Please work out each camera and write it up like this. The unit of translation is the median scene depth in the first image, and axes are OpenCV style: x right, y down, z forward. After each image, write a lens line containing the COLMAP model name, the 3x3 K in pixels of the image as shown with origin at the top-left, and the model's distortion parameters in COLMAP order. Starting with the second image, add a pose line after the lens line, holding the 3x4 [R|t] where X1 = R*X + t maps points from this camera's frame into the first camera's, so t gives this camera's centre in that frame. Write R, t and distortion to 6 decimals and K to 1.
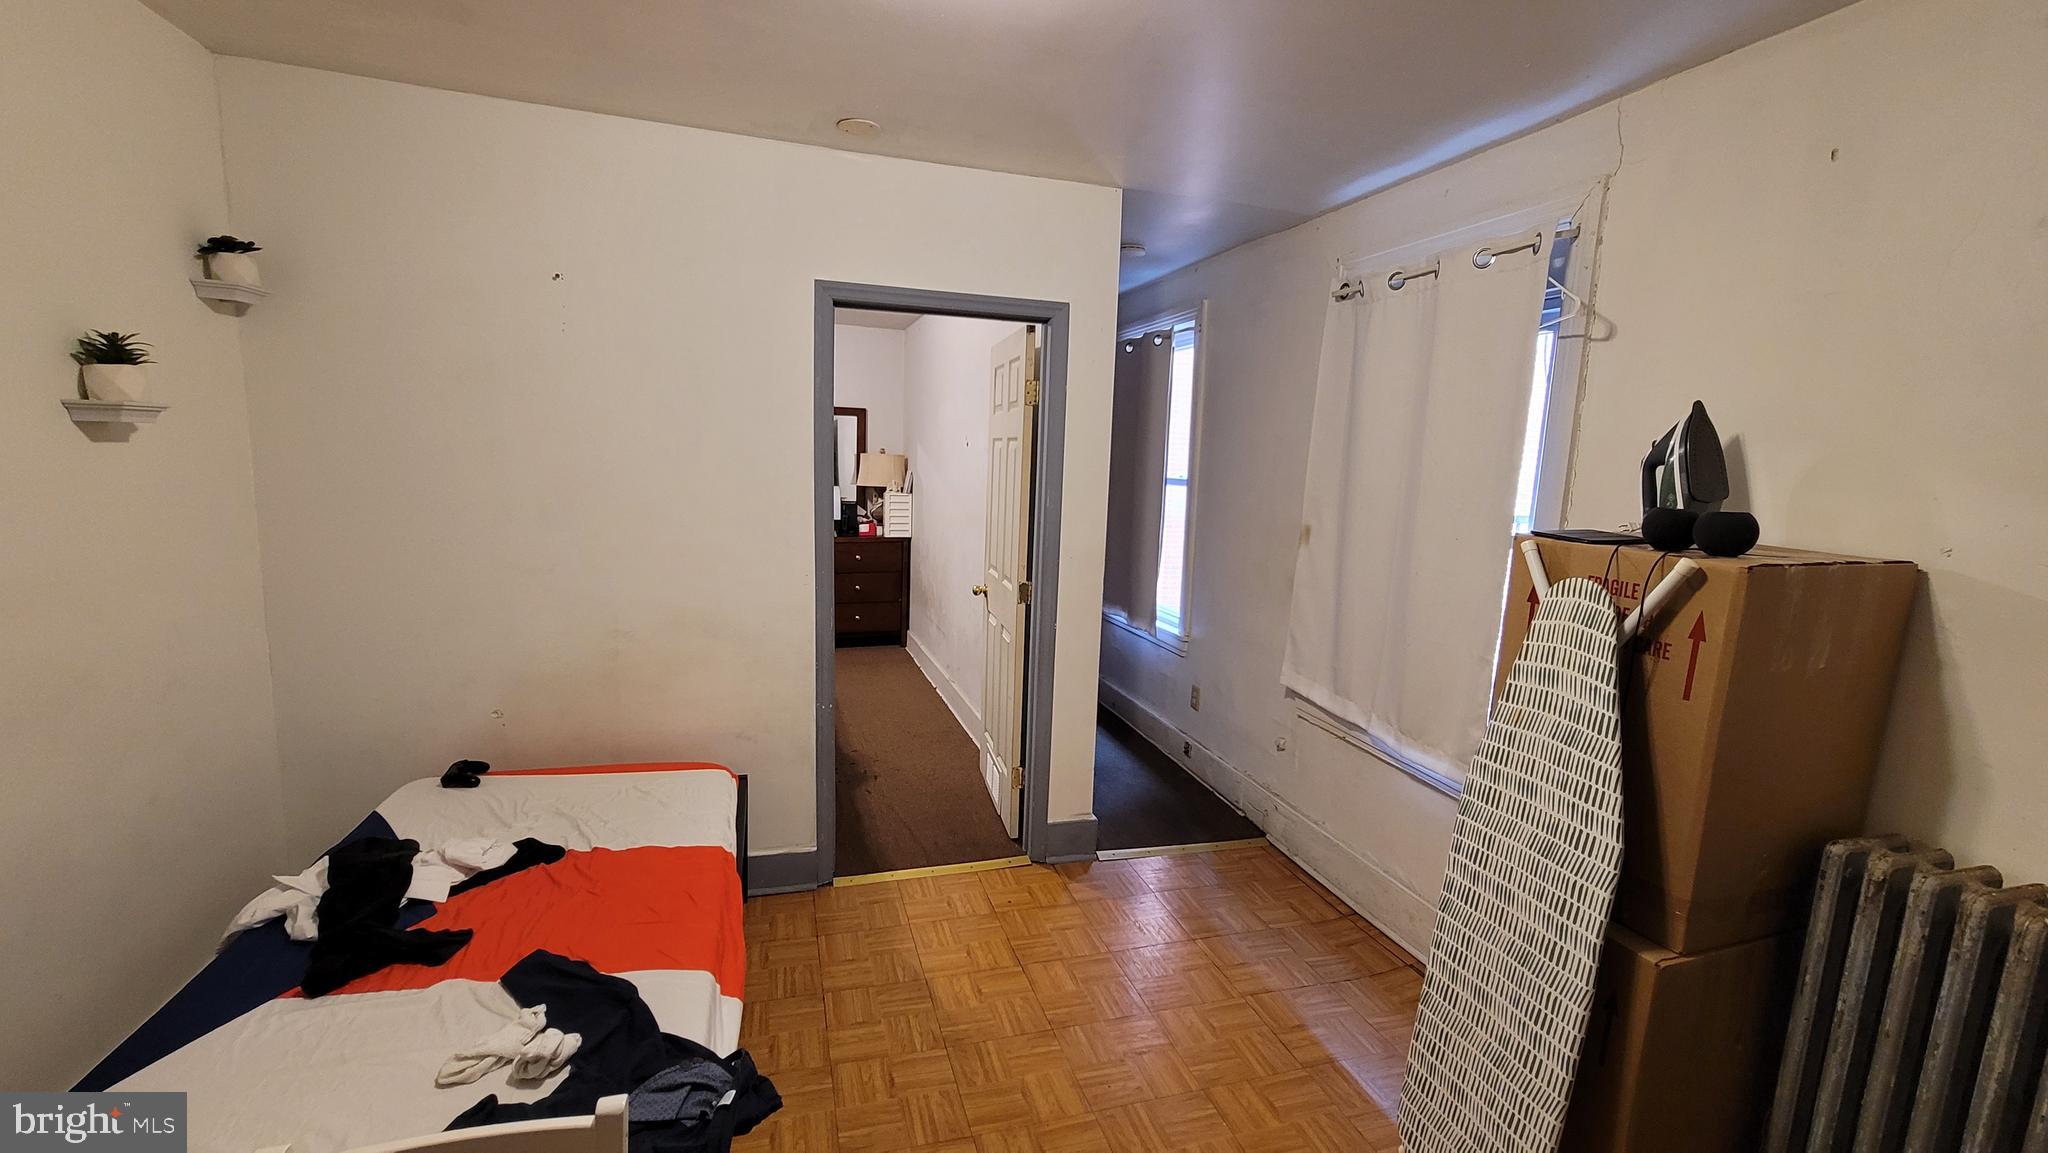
lens RADIAL K [[829.8, 0, 1023.5], [0, 829.8, 580.8], [0, 0, 1]] dist [-0.006949, 0.001087]
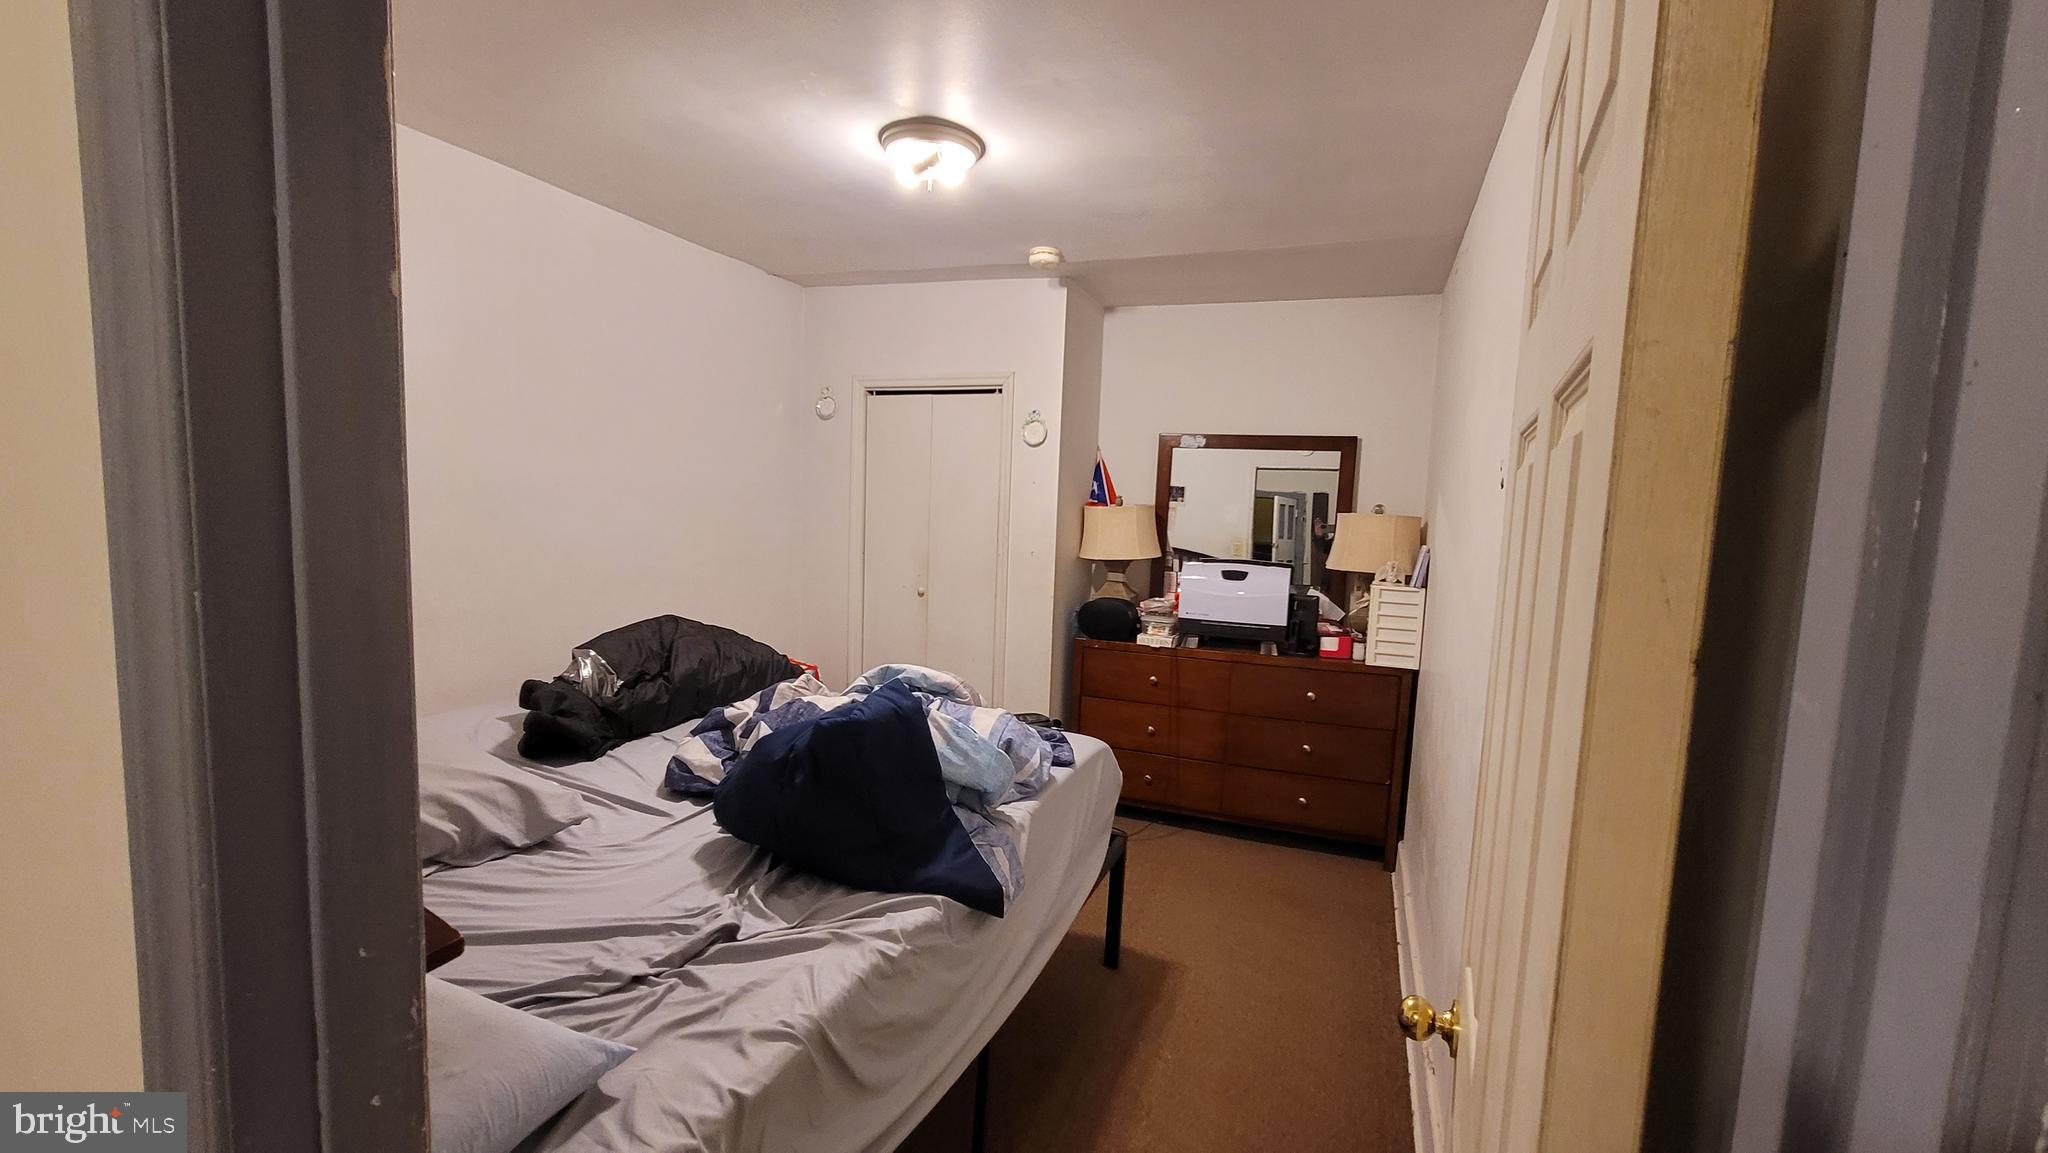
lens RADIAL K [[829.8, 0, 1028.3], [0, 829.8, 580.0], [0, 0, 1]] dist [-0.006949, 0.001087]
pose [[0.776547, 0.051800, -0.627926, 0.000787], [-0.106069, 0.993138, -0.049247, -0.125039], [0.621067, 0.104846, 0.776713, 0.937950]]
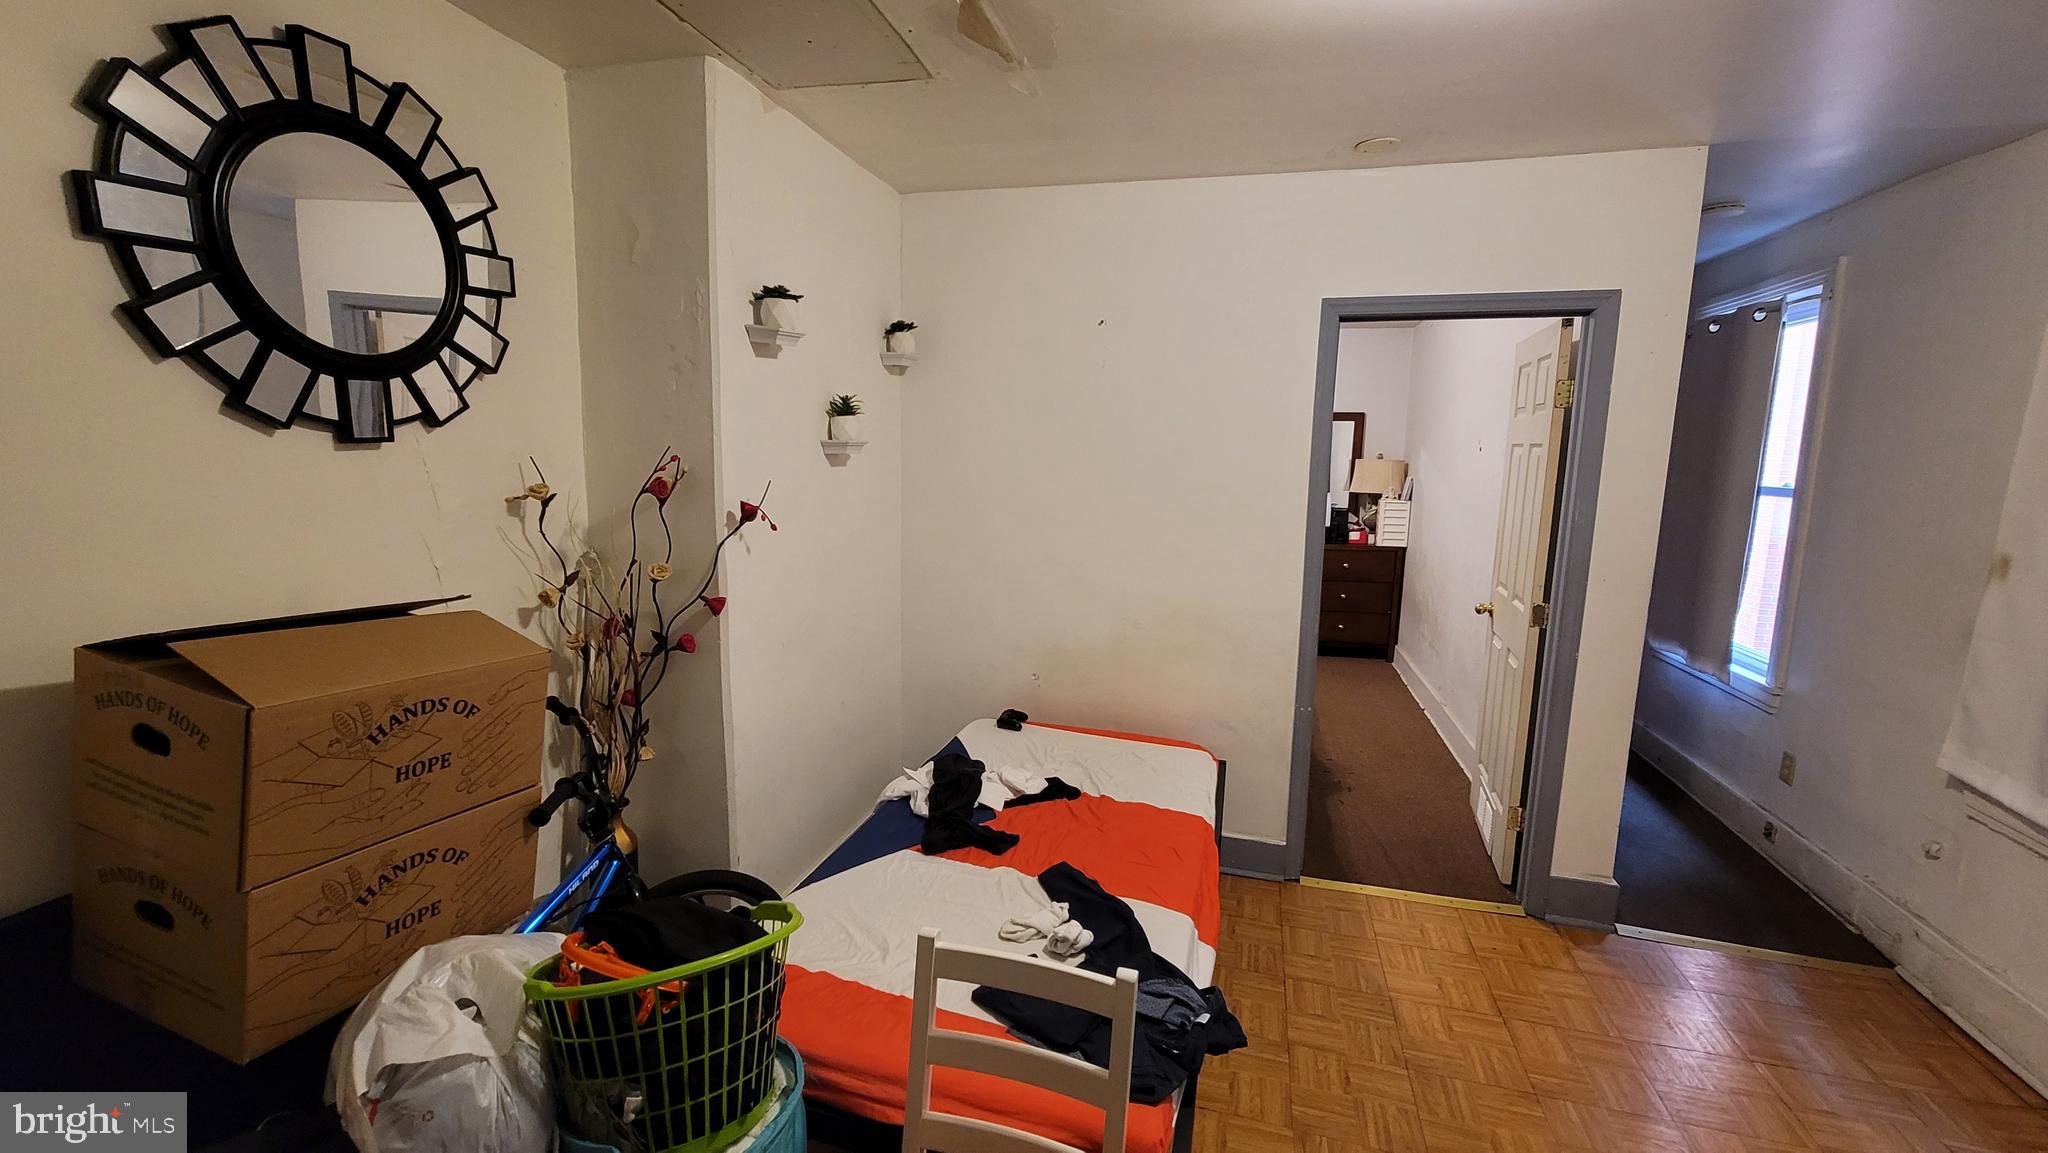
lens RADIAL K [[829.8, 0, 1018.1], [0, 829.8, 579.7], [0, 0, 1]] dist [-0.006949, 0.001087]
pose [[0.839798, 0.061174, -0.539442, 0.009646], [-0.063745, 0.997869, 0.013923, -0.000818], [0.539144, 0.022694, 0.841908, -0.070110]]
